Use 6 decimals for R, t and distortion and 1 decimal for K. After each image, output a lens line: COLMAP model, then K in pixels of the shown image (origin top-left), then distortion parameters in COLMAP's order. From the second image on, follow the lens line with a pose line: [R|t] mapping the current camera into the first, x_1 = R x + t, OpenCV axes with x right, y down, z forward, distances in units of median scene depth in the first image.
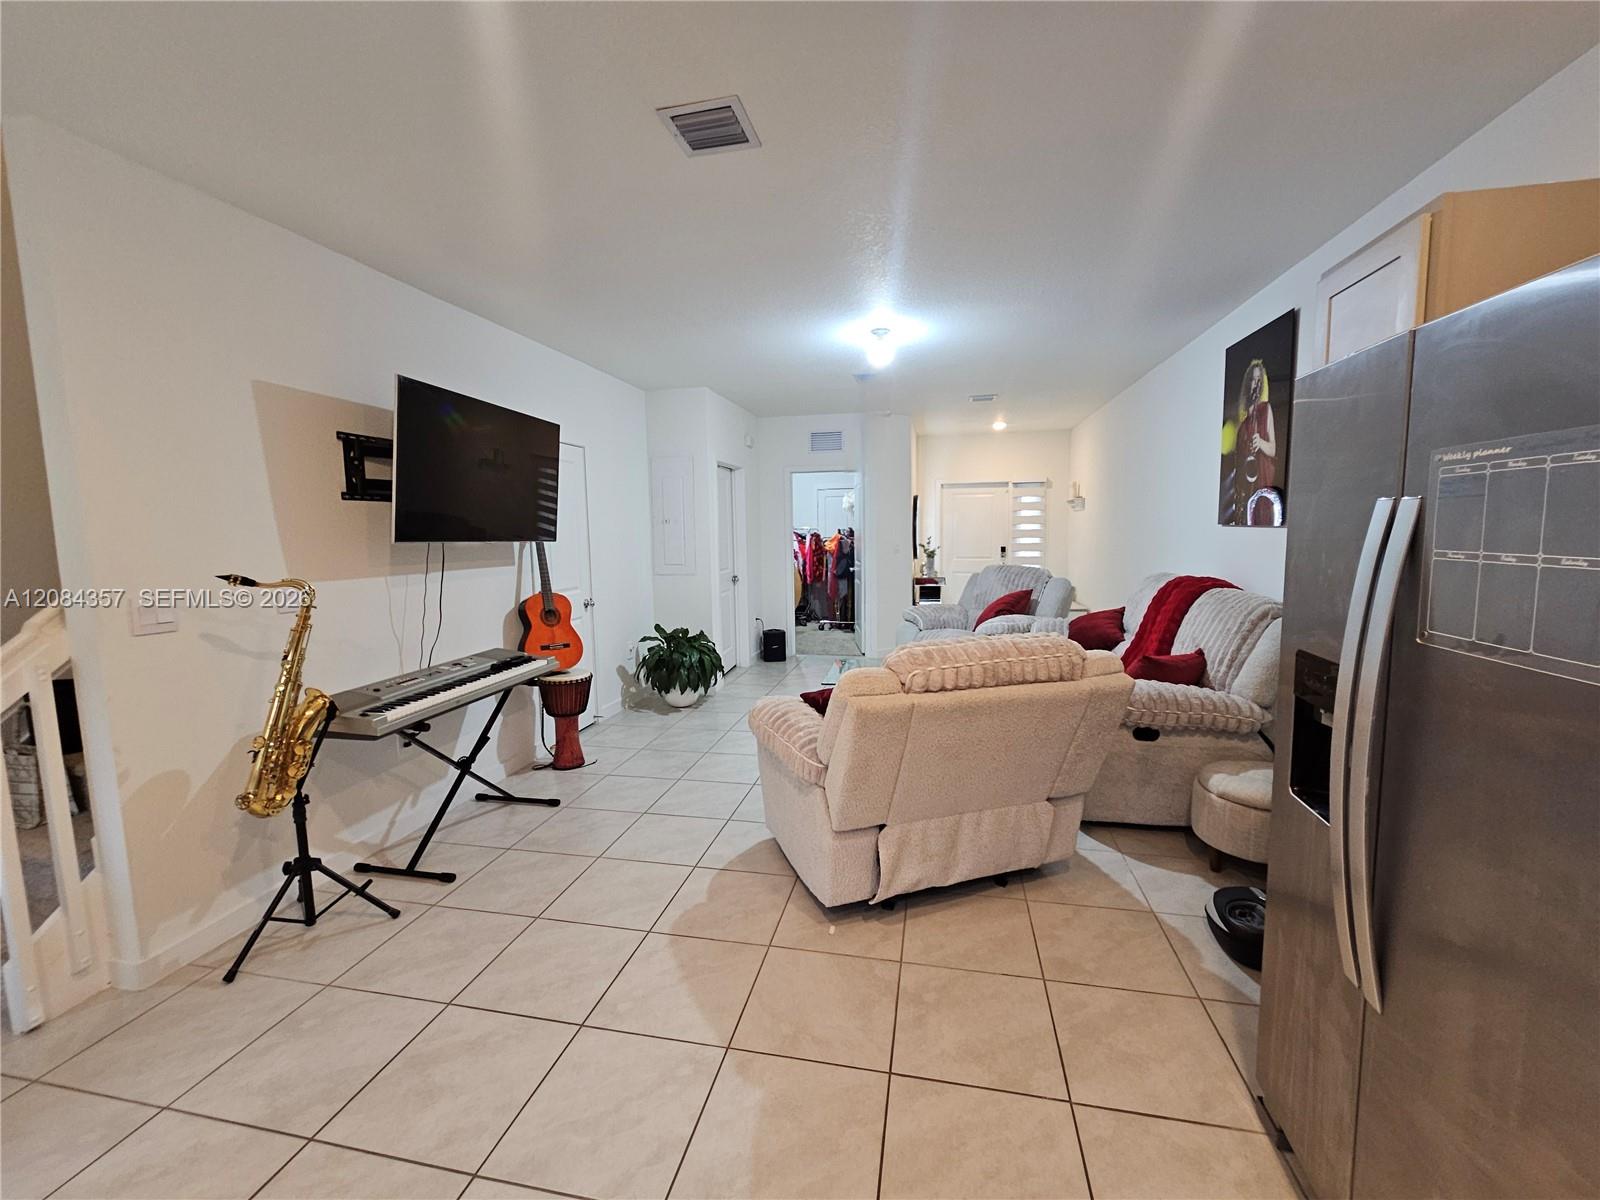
lens RADIAL K [[653.3, 0, 804.1], [0, 653.3, 594.4], [0, 0, 1]] dist [-0.000912, 0.000005]
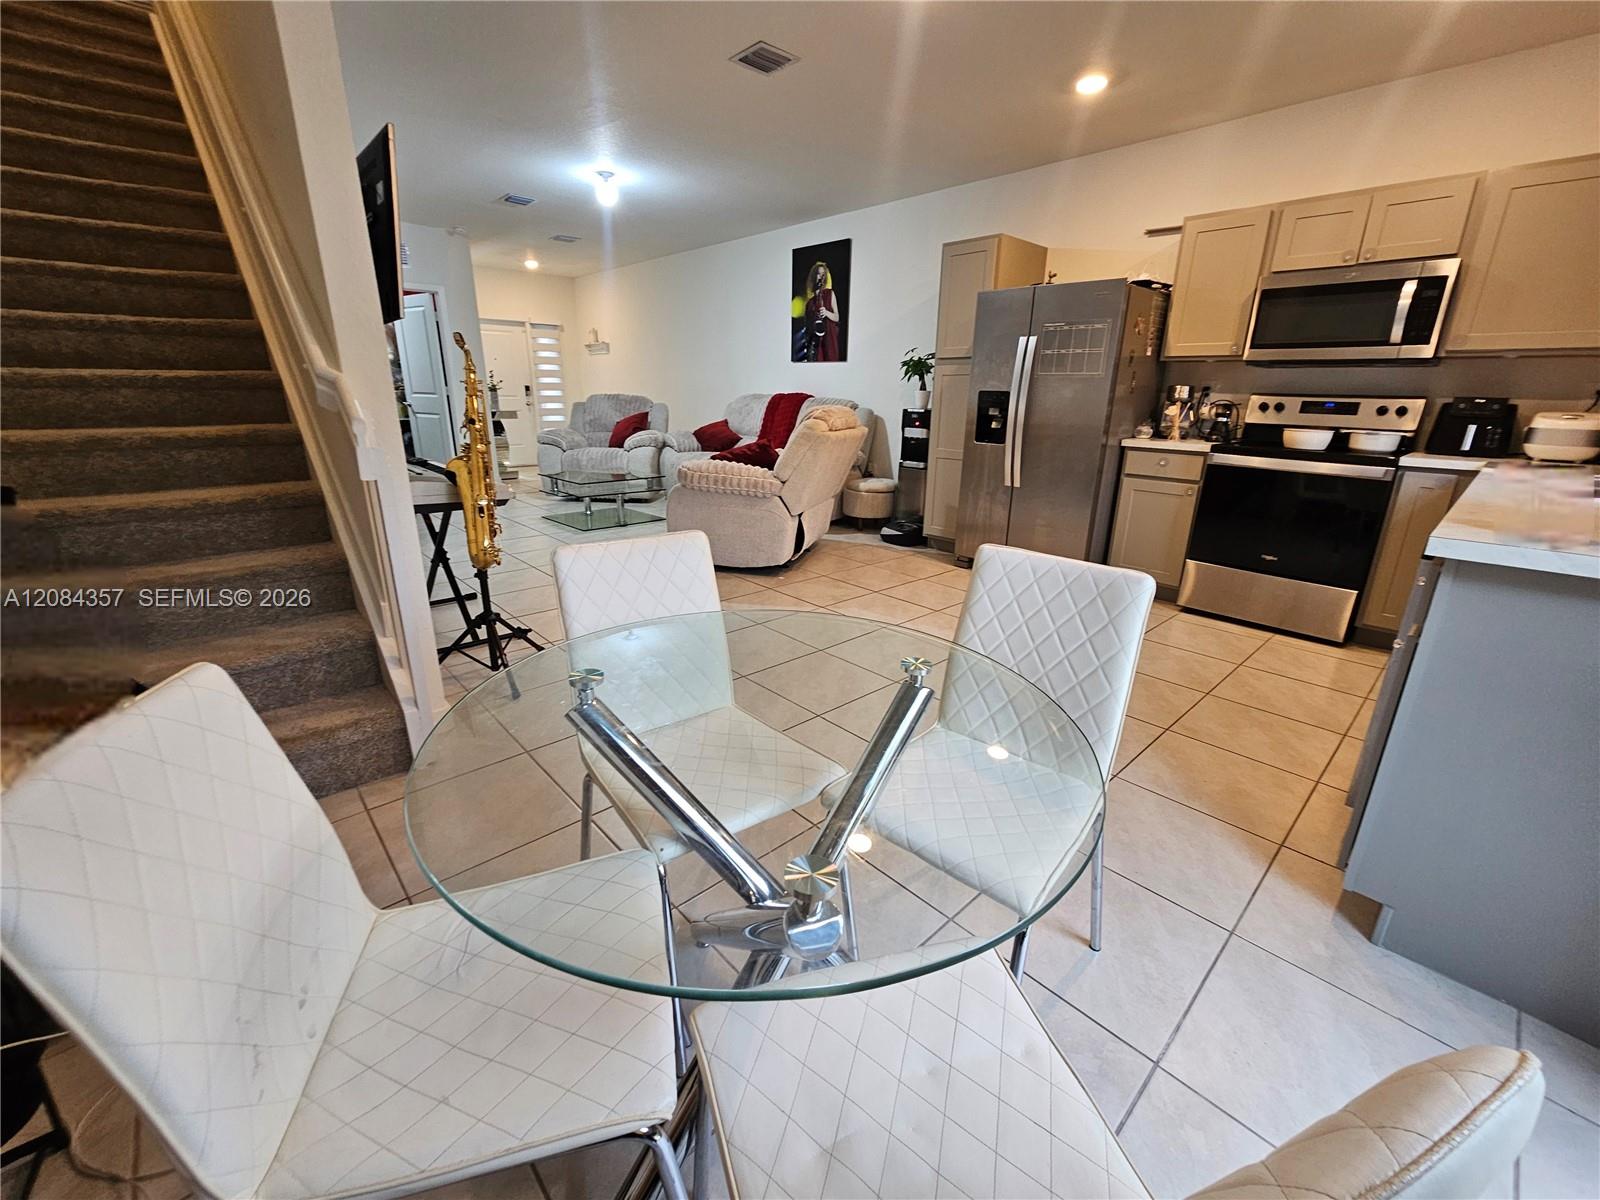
lens RADIAL K [[653.3, 0, 805.6], [0, 653.3, 594.5], [0, 0, 1]] dist [-0.000912, 0.000005]
pose [[0.574906, -0.220523, 0.787943, -1.103902], [0.058000, 0.971557, 0.229593, 0.126105], [-0.816162, -0.086293, 0.571344, -0.061510]]
